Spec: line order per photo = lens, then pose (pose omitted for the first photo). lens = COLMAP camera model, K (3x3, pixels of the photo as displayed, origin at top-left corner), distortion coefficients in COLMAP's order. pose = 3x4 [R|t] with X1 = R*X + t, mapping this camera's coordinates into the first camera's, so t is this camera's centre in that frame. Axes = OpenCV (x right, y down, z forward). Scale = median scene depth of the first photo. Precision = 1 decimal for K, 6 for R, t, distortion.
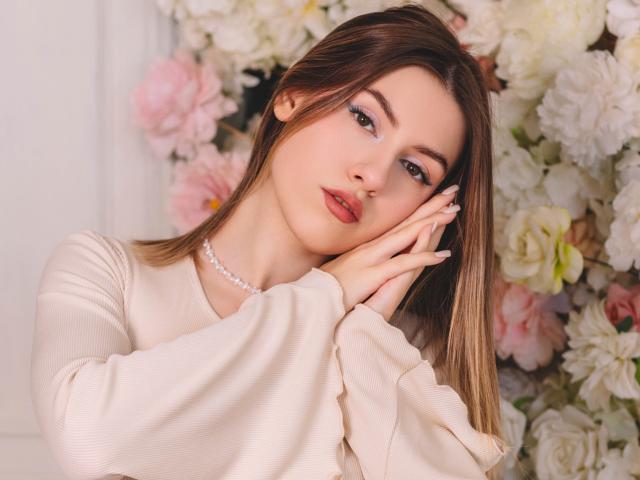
lens RADIAL K [[2215.5, 0, 279.9], [0, 2215.5, 282.2], [0, 0, 1]] dist [-0.084301, 0.000000]
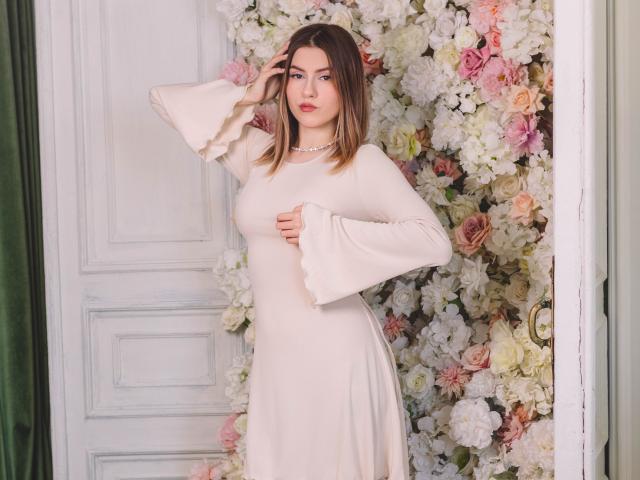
lens RADIAL K [[2215.5, 0, 325.0], [0, 2215.5, 240.3], [0, 0, 1]] dist [-0.084301, 0.000000]
pose [[0.998566, -0.028601, 0.045255, -0.072413], [0.028511, 0.999590, 0.002627, 0.079141], [-0.045312, -0.001333, 0.998972, -1.314005]]
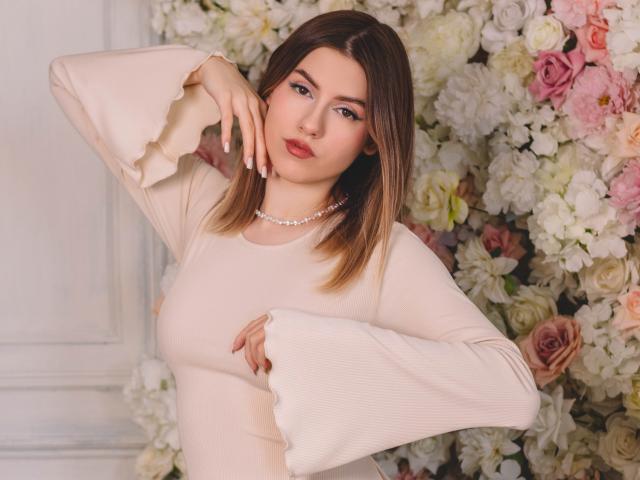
lens RADIAL K [[2215.5, 0, 315.0], [0, 2215.5, 242.3], [0, 0, 1]] dist [-0.084301, 0.000000]
pose [[0.995159, -0.014205, 0.097243, -0.102430], [0.014158, 0.999899, 0.001169, 0.009301], [-0.097249, 0.000213, 0.995260, -0.427794]]
